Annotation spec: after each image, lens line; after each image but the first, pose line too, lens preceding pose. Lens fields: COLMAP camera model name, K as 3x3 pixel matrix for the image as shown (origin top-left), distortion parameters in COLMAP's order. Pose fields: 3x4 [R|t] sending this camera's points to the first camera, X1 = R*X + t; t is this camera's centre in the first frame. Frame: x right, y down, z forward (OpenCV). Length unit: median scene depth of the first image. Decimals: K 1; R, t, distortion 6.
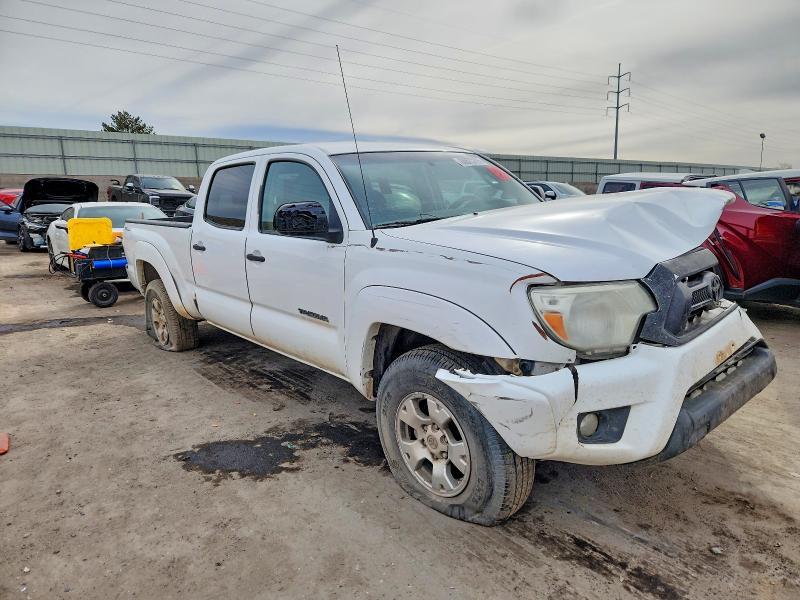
lens RADIAL K [[545.5, 0, 400.0], [0, 545.5, 300.0], [0, 0, 1]] dist [0.004553, -0.004871]
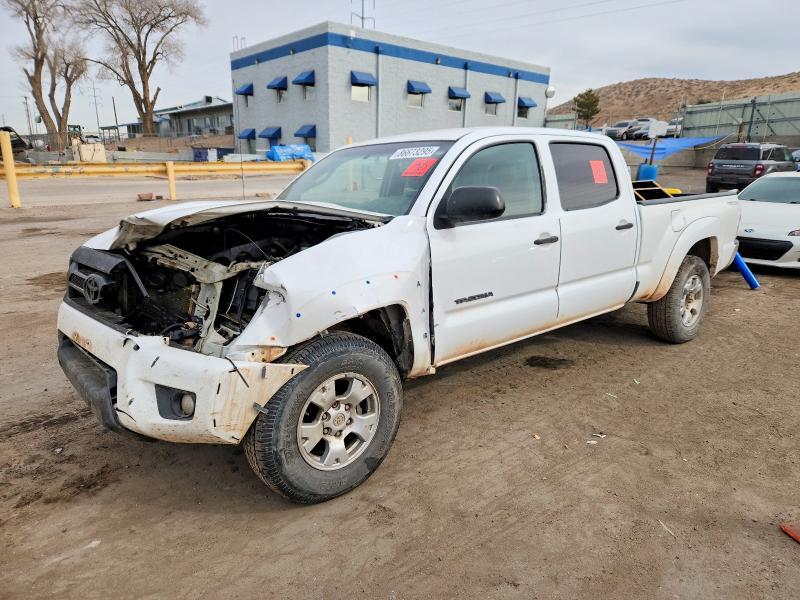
lens RADIAL K [[545.5, 0, 400.0], [0, 545.5, 300.0], [0, 0, 1]] dist [0.004553, -0.004871]
pose [[-0.016322, 0.251498, -0.967720, 1.713286], [-0.171074, 0.952875, 0.250525, -0.395726], [0.985123, 0.169640, 0.027471, 1.643665]]
